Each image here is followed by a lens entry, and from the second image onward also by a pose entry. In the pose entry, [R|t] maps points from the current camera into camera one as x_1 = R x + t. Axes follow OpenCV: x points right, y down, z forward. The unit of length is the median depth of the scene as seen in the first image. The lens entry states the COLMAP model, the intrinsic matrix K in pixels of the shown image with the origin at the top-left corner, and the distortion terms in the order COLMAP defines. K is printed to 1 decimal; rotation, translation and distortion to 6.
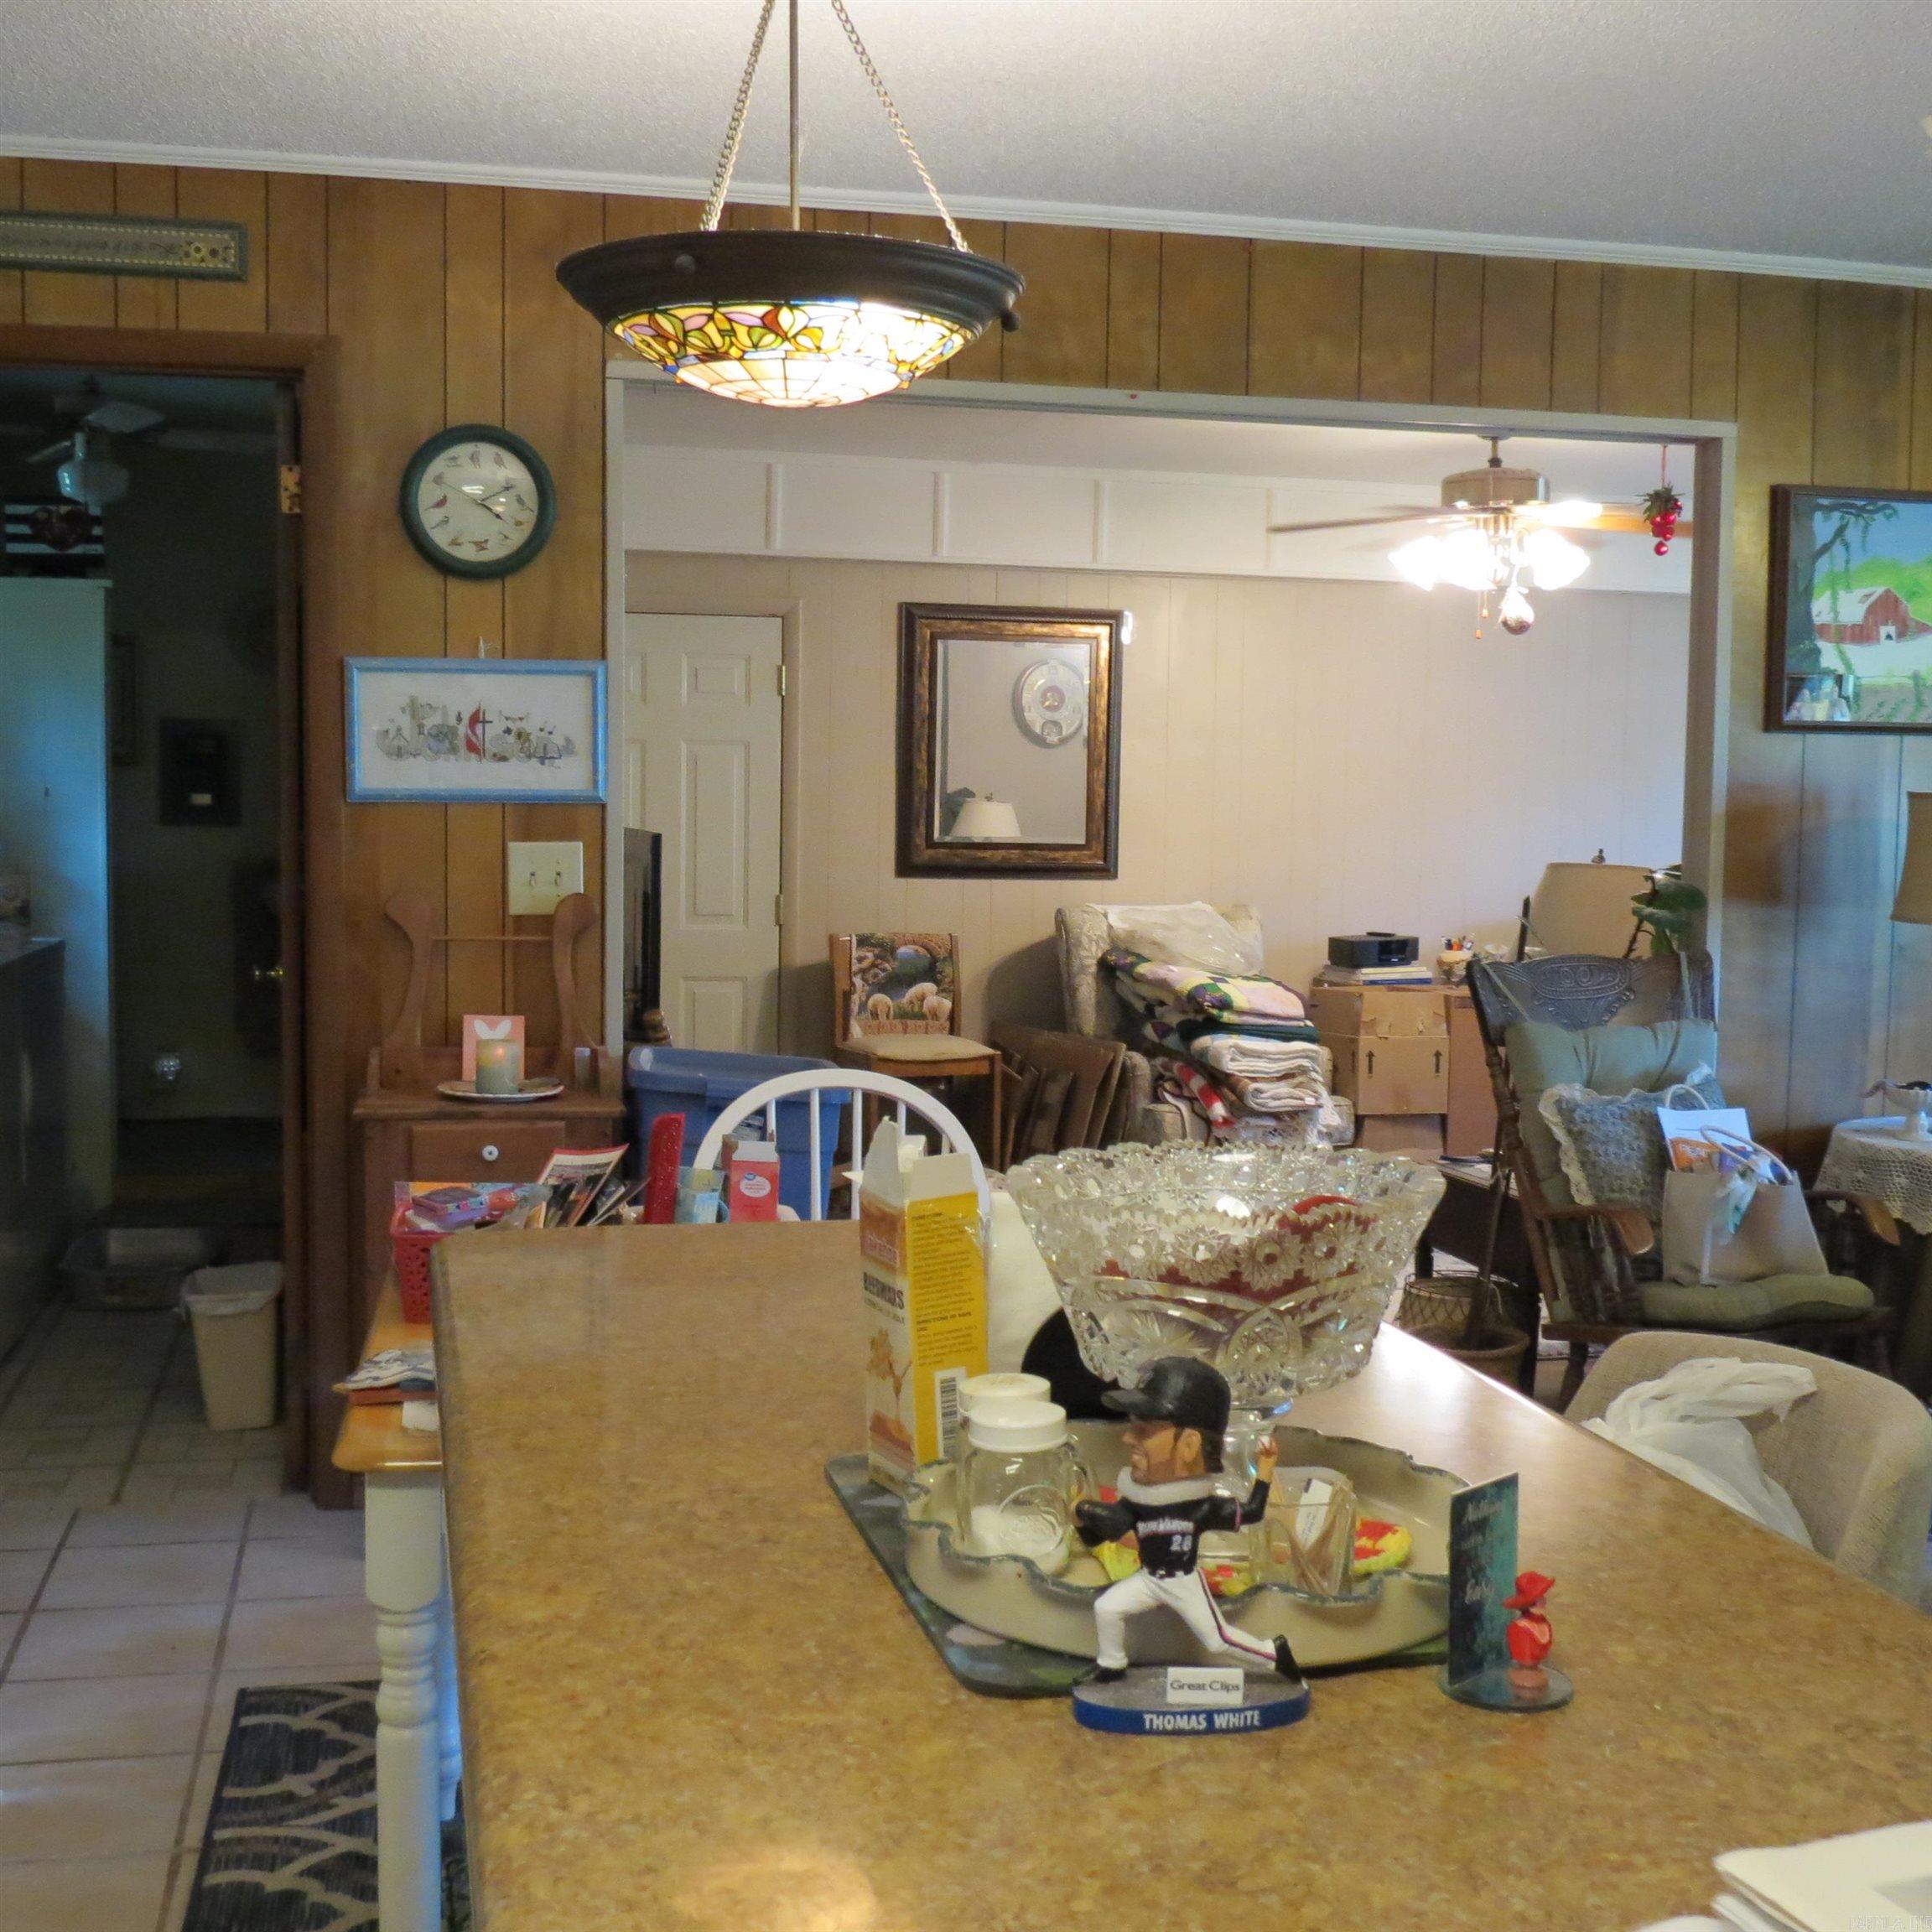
lens RADIAL K [[2379.8, 0, 966.0], [0, 2379.8, 966.0], [0, 0, 1]] dist [-0.050972, 0.021076]
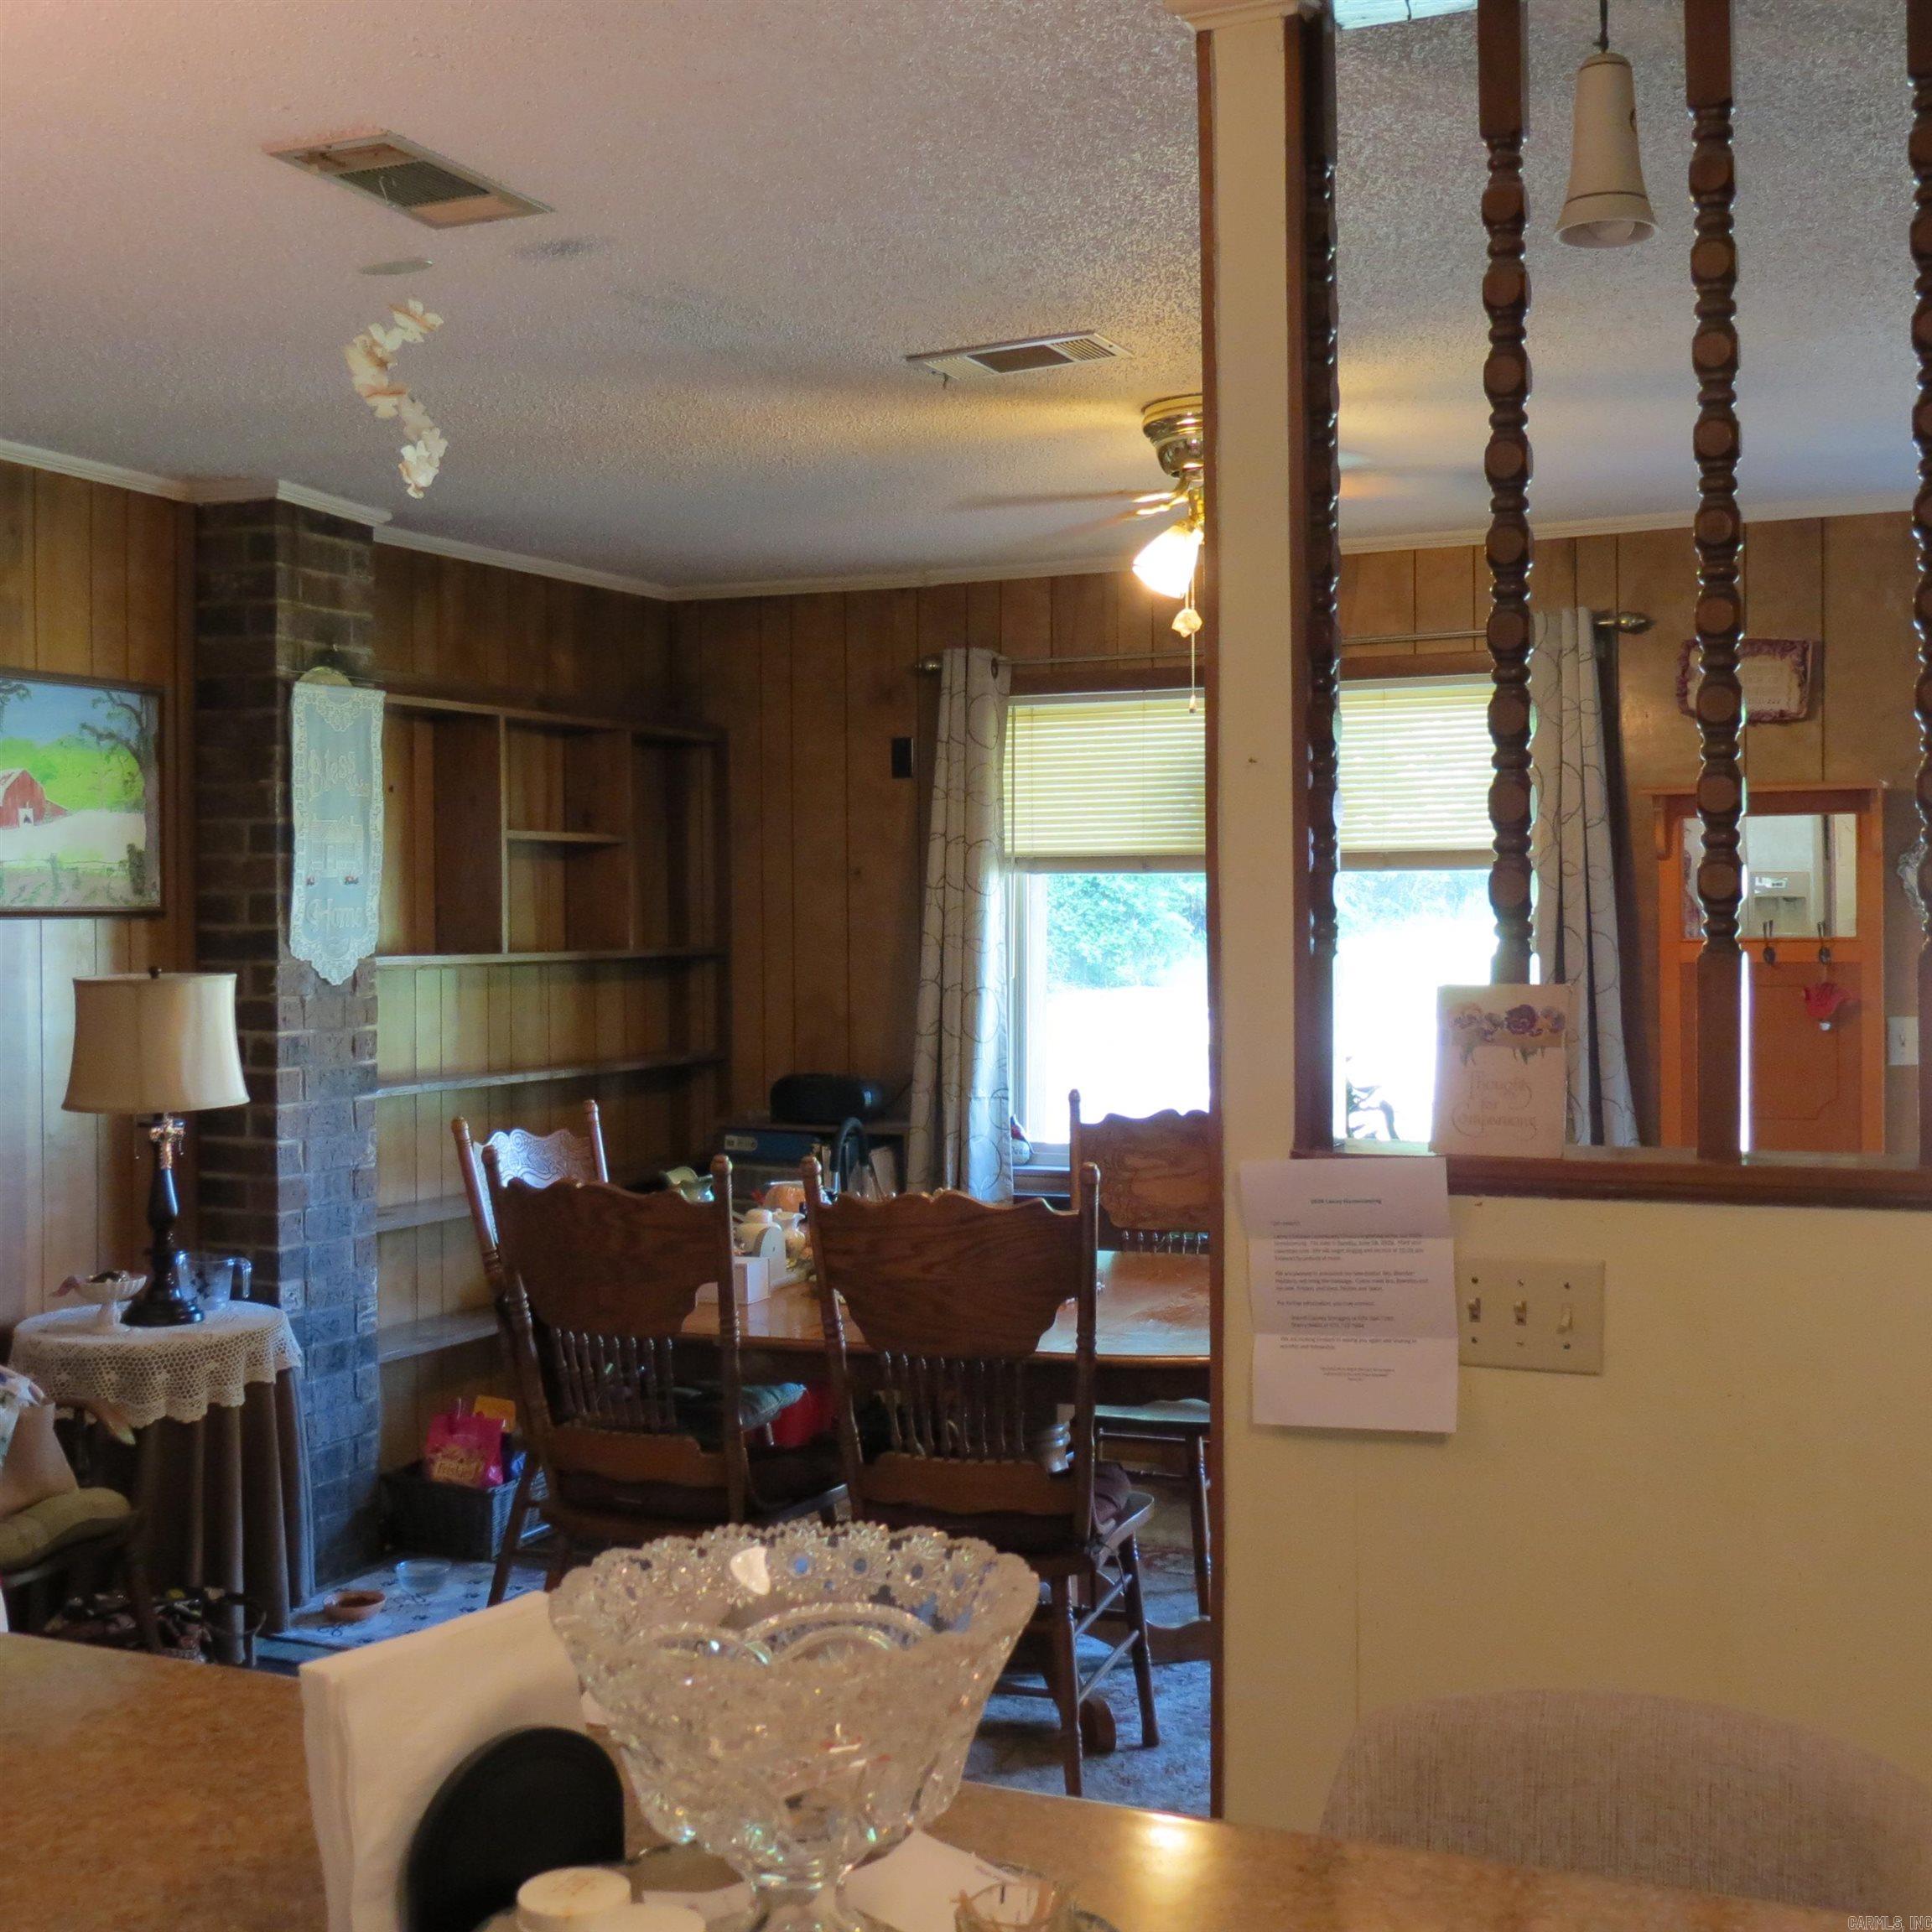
lens RADIAL K [[2387.1, 0, 966.0], [0, 2387.1, 966.0], [0, 0, 1]] dist [-0.040670, 0.019792]
pose [[0.618303, -0.033319, 0.785233, -0.142035], [0.076629, 0.996897, -0.018038, -0.031895], [-0.782195, 0.071324, 0.618937, 0.094439]]
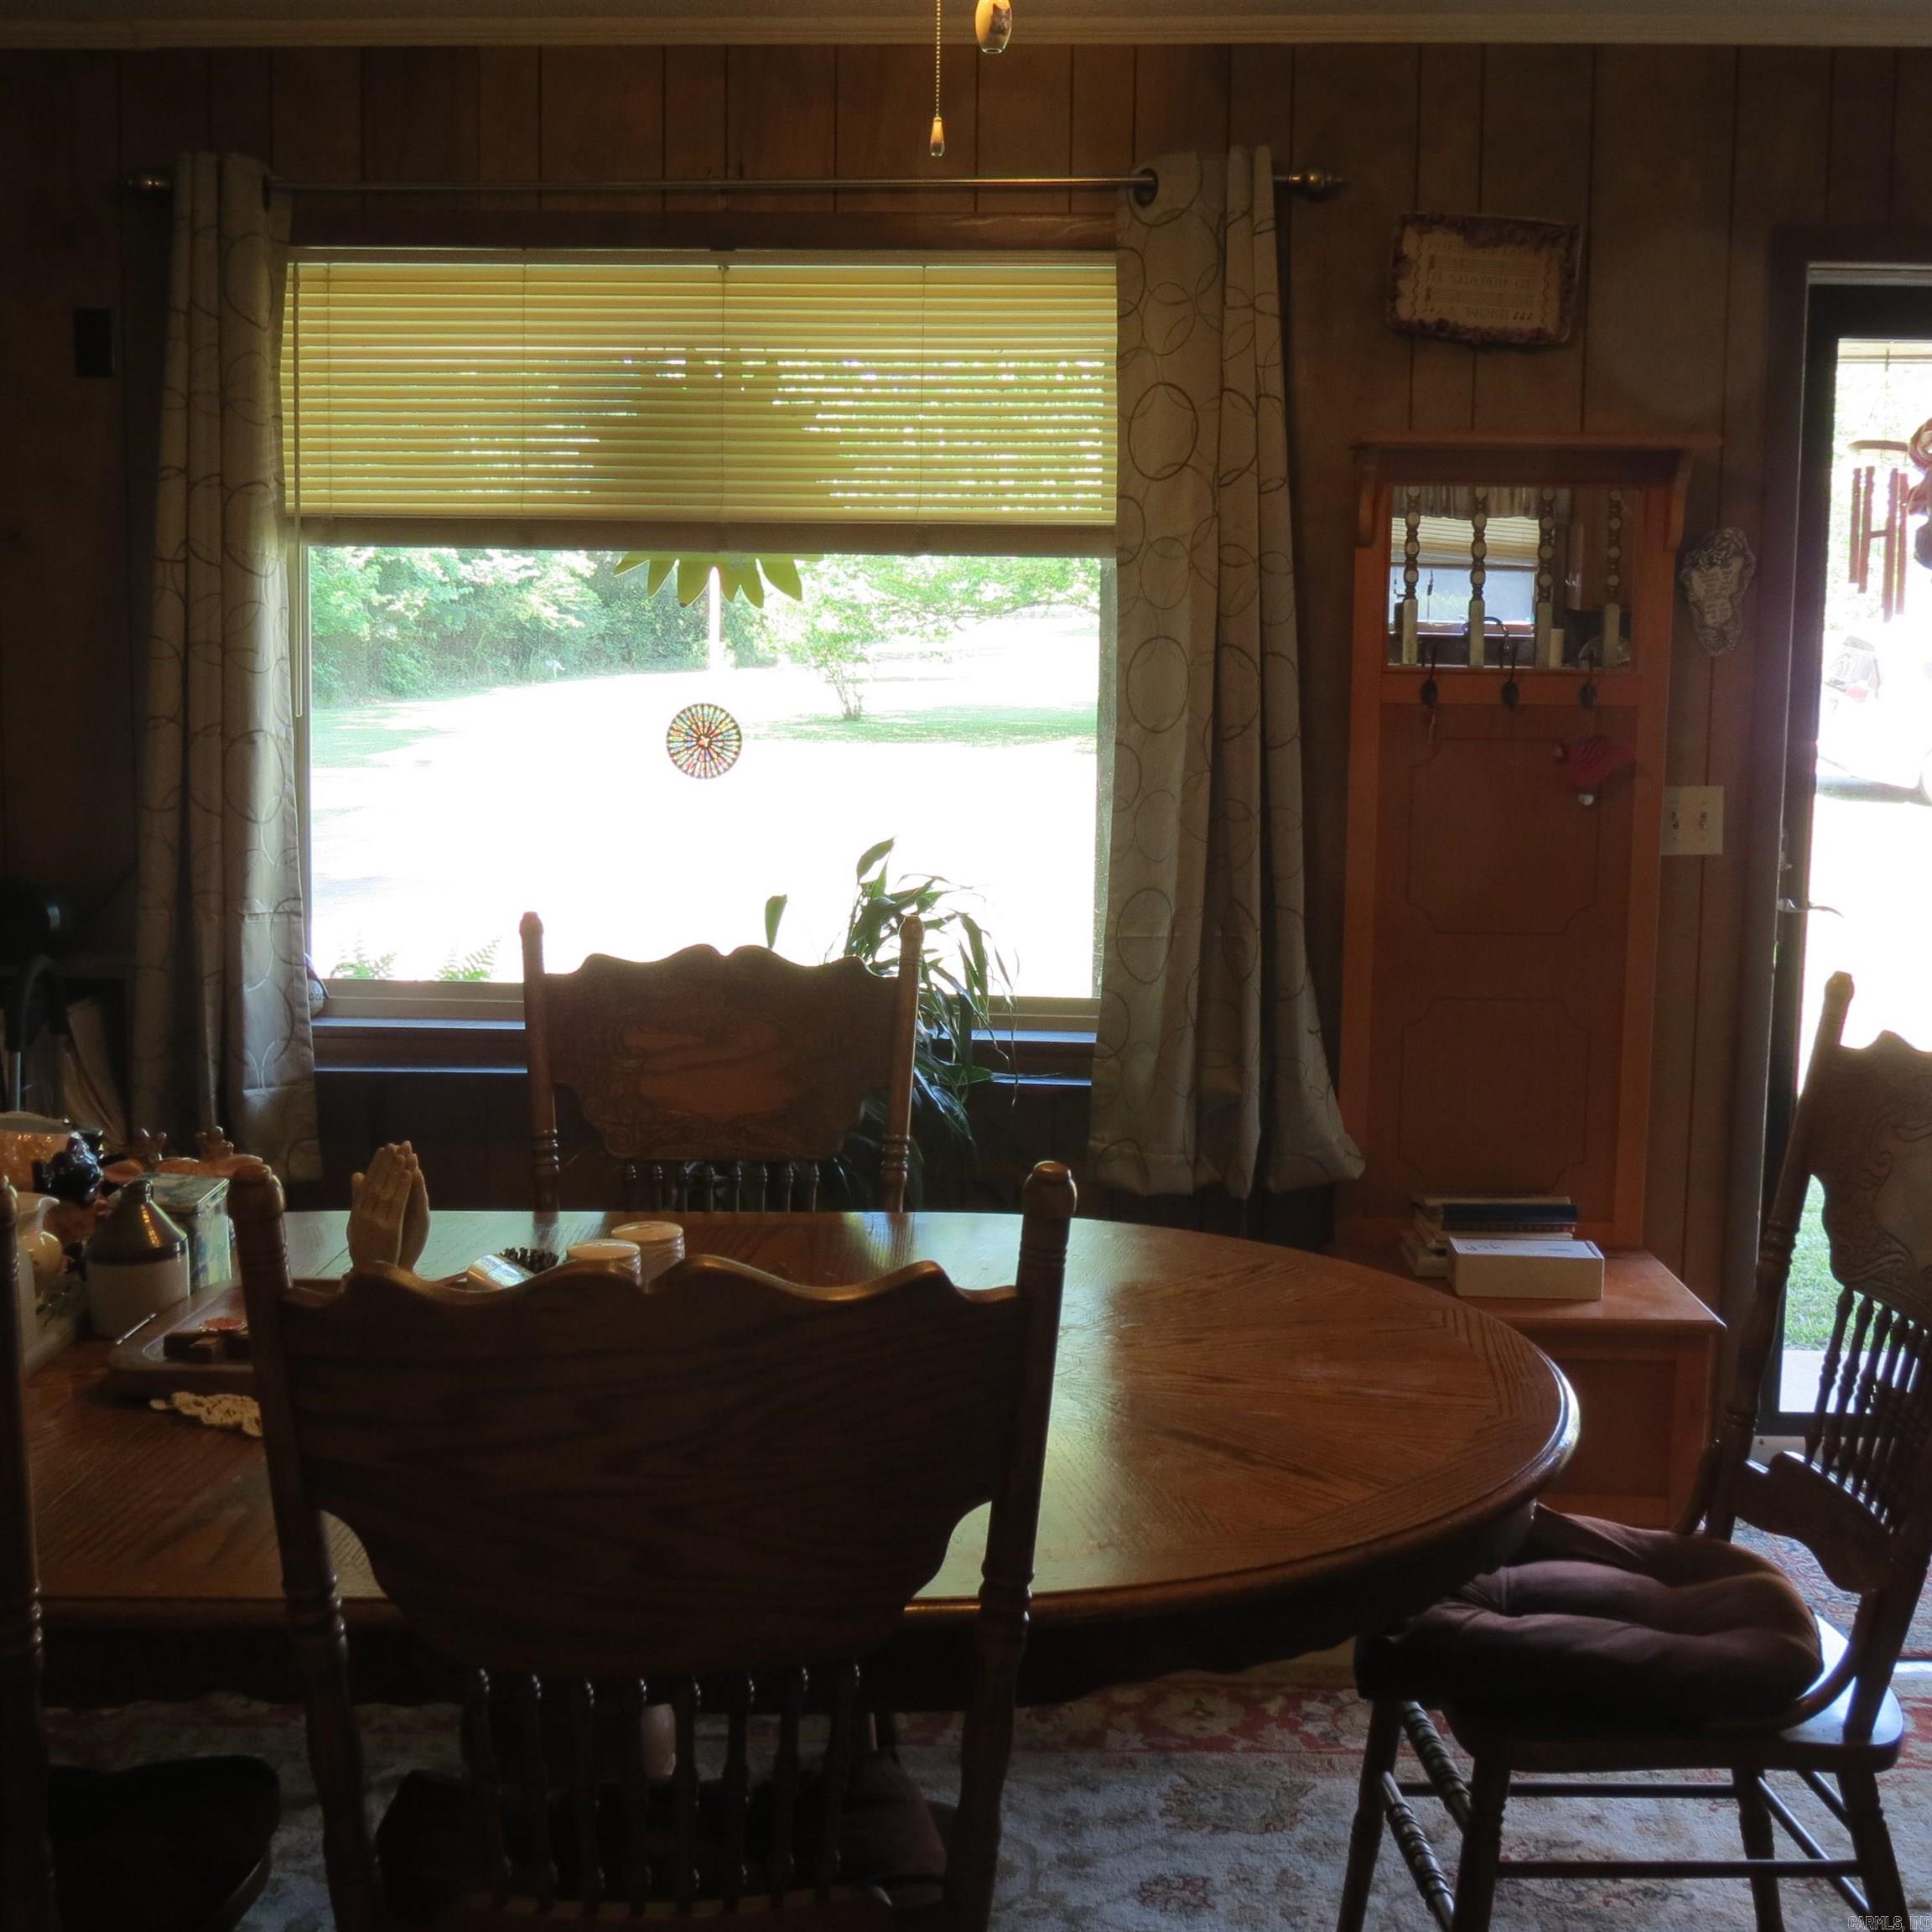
lens RADIAL K [[2387.1, 0, 966.0], [0, 2387.1, 966.0], [0, 0, 1]] dist [-0.040670, 0.019792]
pose [[0.263603, -0.122379, 0.956837, 0.198816], [0.065264, 0.991910, 0.108885, -0.036459], [-0.962421, 0.033745, 0.269458, 0.471133]]
